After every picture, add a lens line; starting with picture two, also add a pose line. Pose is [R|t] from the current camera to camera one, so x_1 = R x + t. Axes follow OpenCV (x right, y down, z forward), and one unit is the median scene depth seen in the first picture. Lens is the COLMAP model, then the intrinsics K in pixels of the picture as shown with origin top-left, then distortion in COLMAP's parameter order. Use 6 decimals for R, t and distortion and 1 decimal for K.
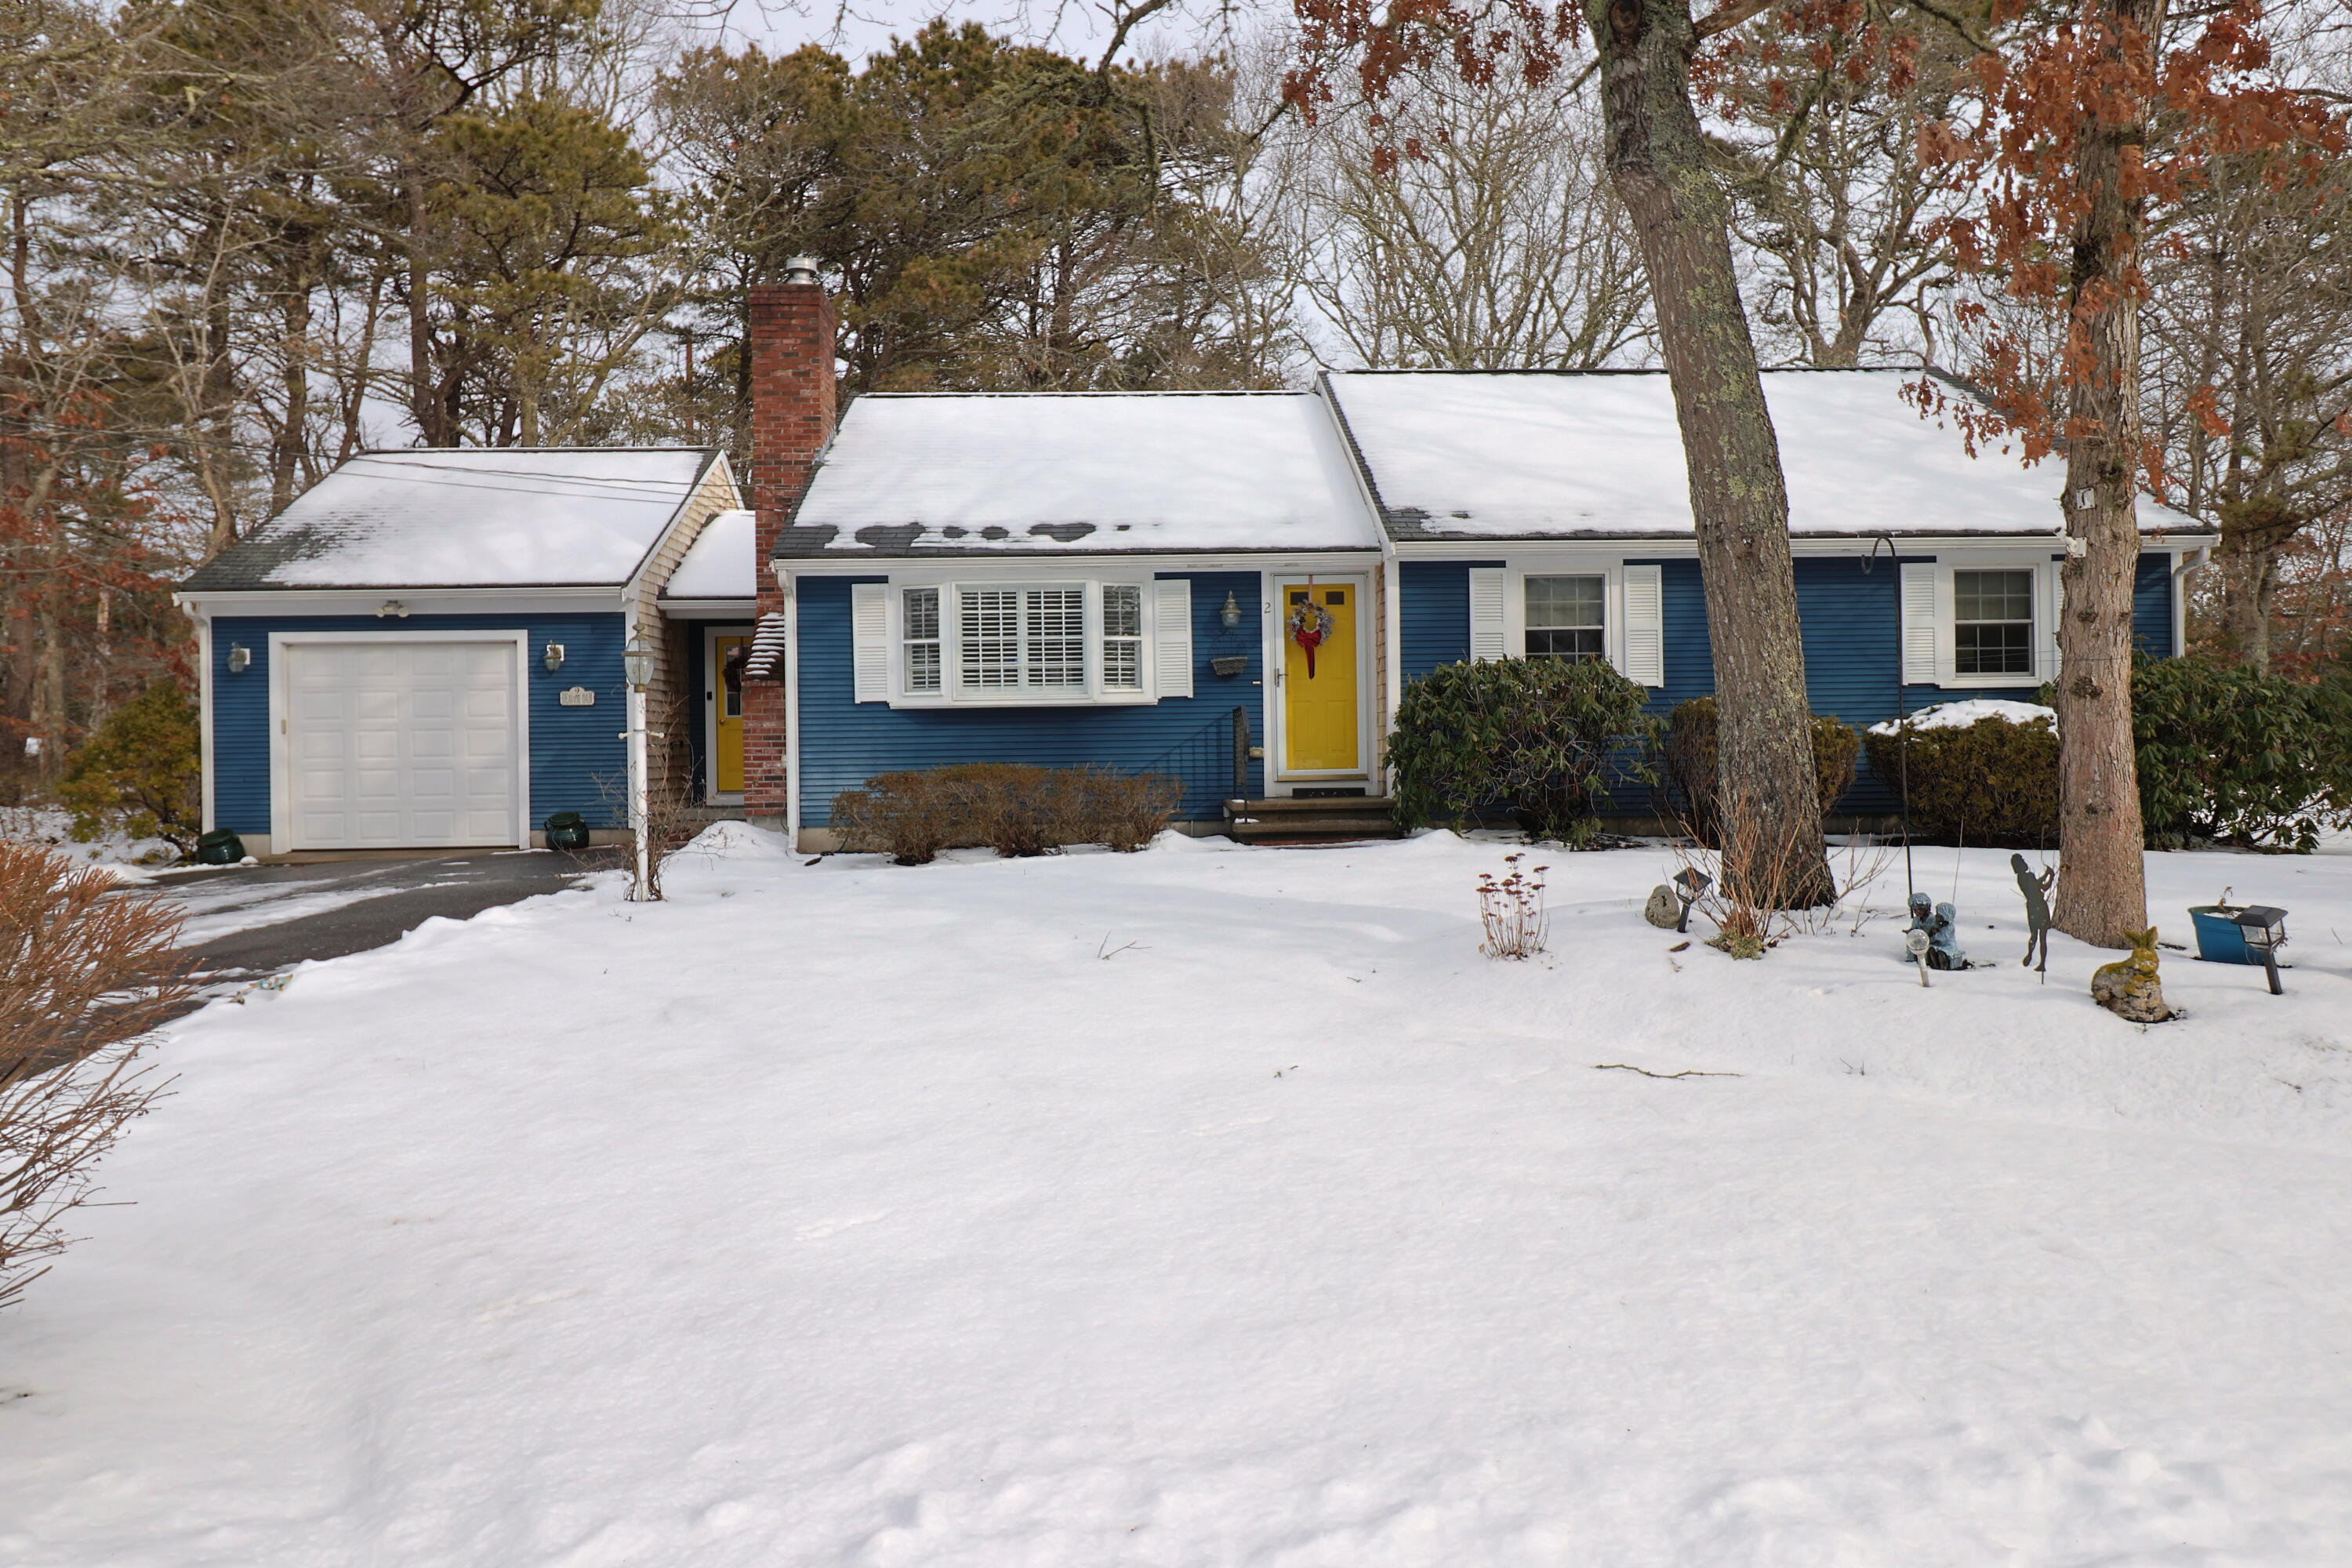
lens RADIAL K [[1373.5, 0, 1169.9], [0, 1373.5, 752.6], [0, 0, 1]] dist [0.045074, -0.049010]
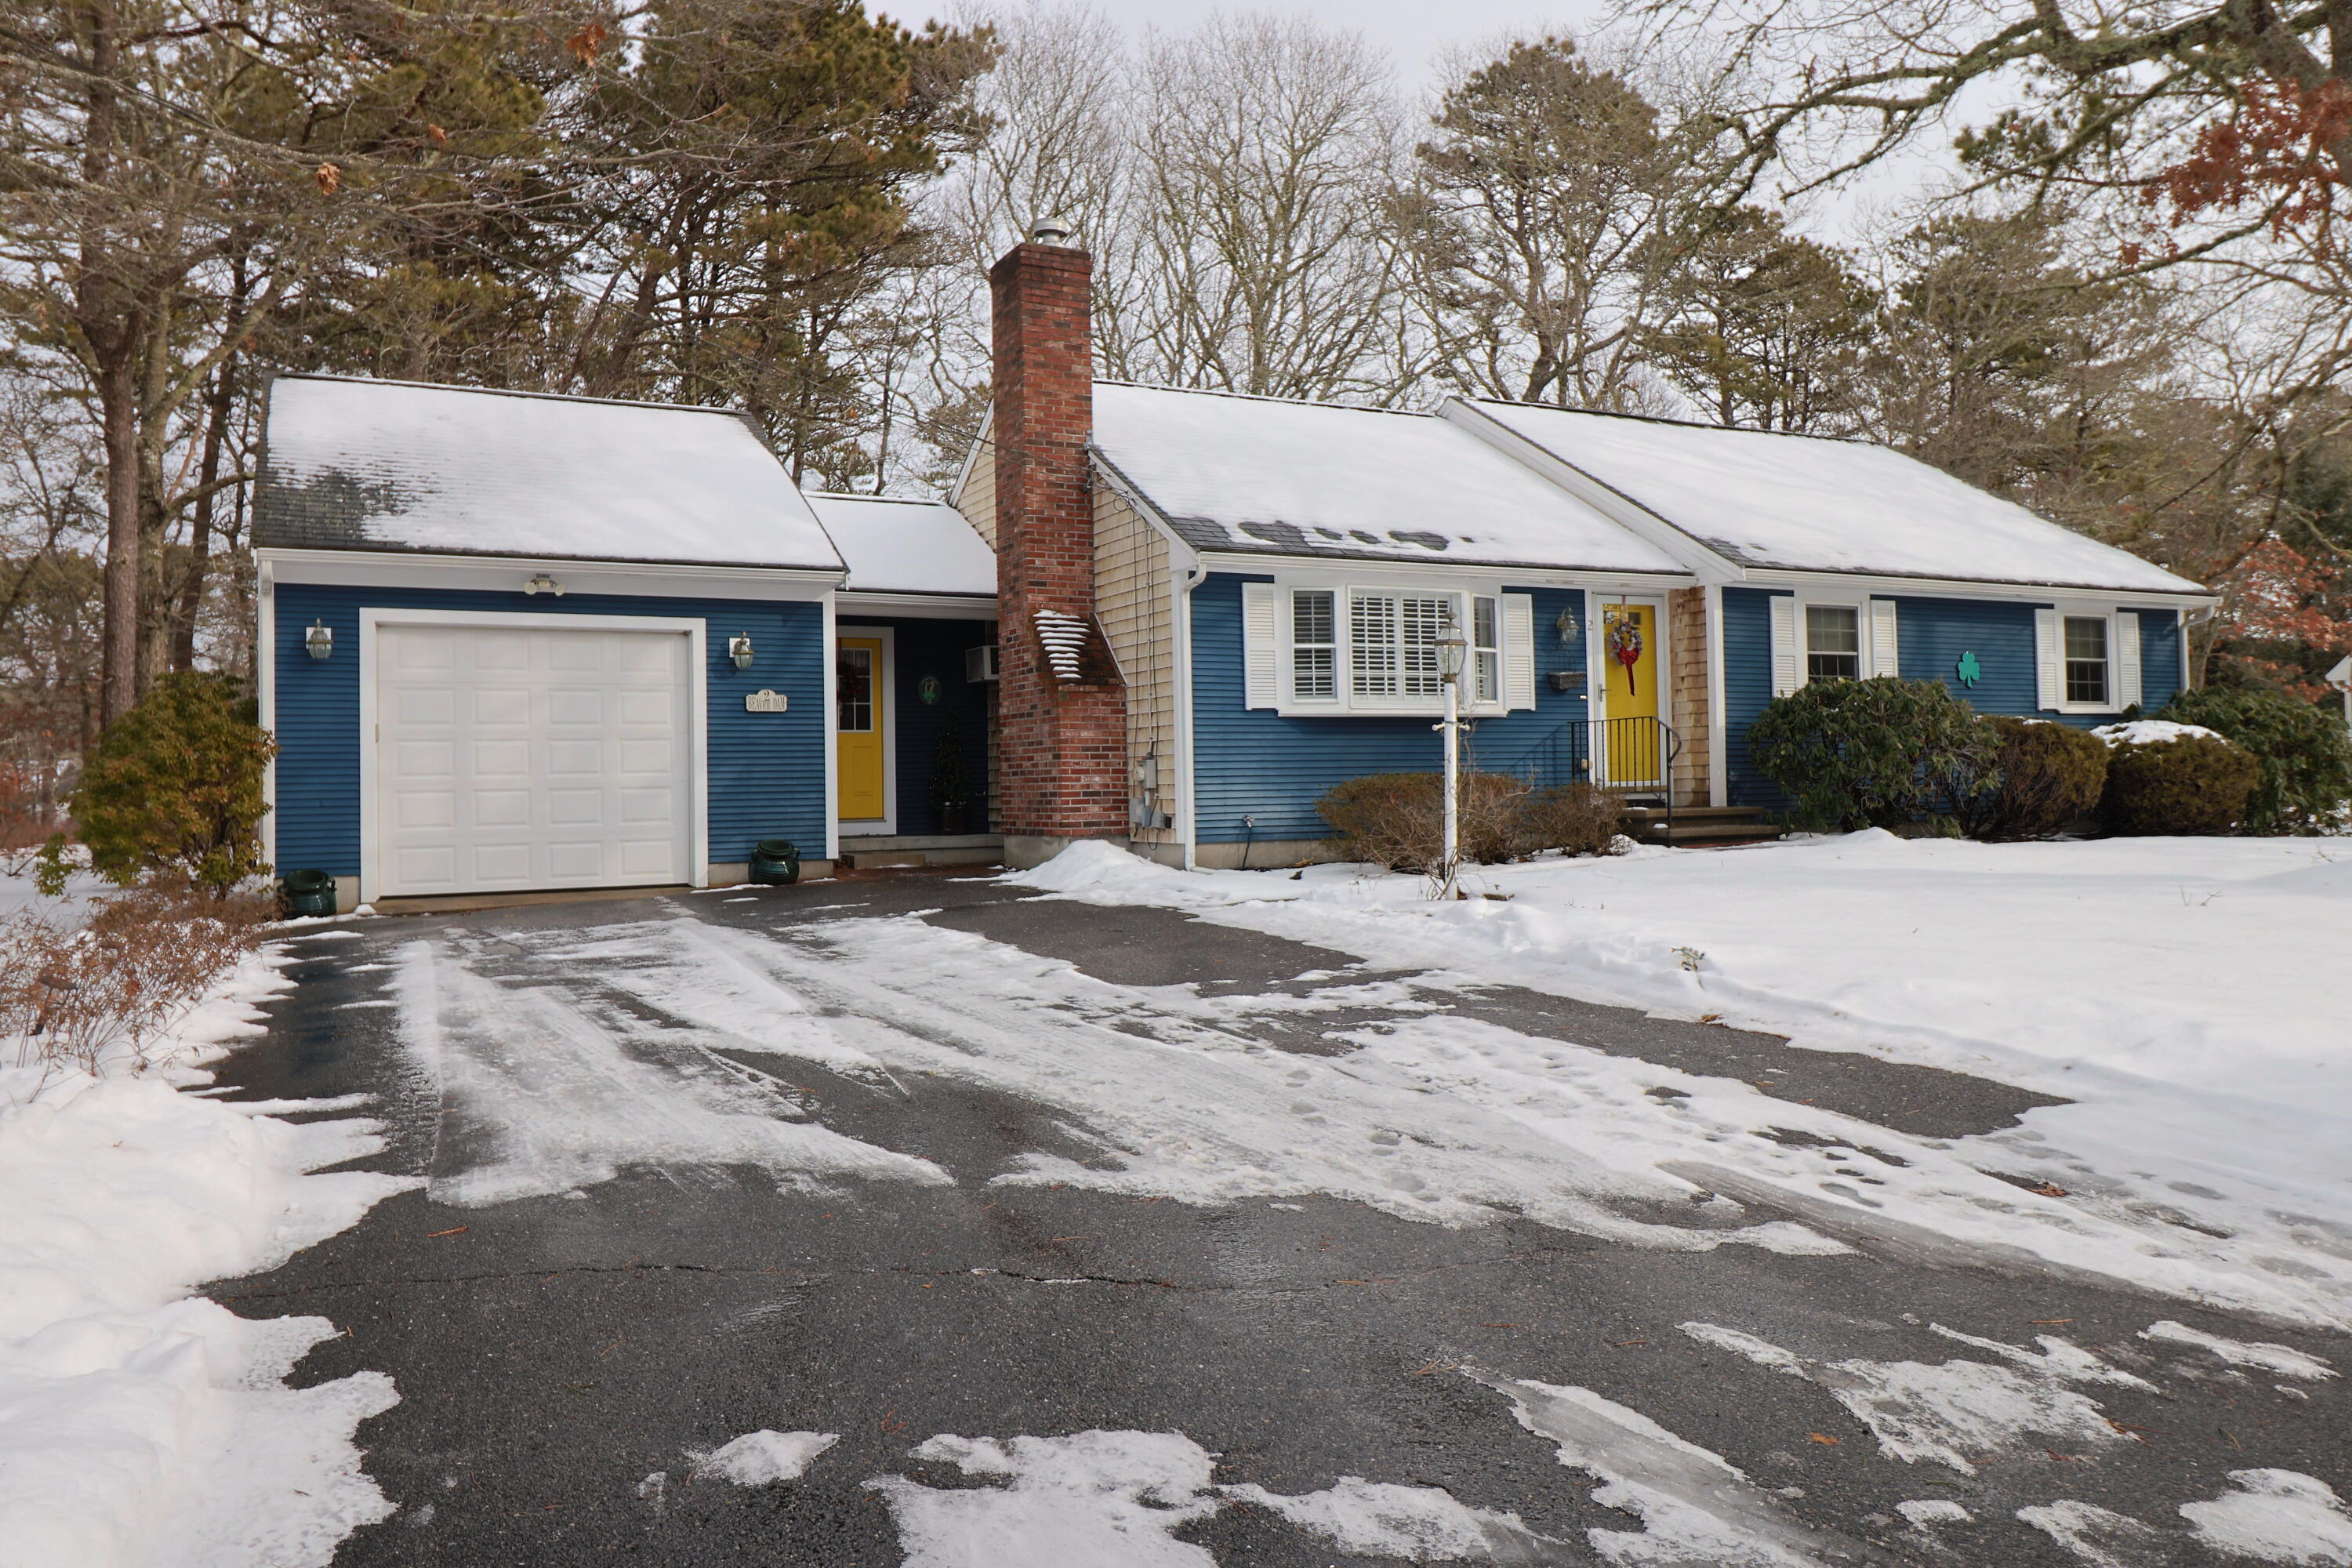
lens RADIAL K [[1581.6, 0, 1176.1], [0, 1581.6, 748.7], [0, 0, 1]] dist [0.032213, -0.001660]
pose [[0.914580, 0.007984, 0.404327, -0.701176], [0.007215, 0.999324, -0.036054, 0.028520], [-0.404341, 0.035892, 0.913904, 0.041271]]
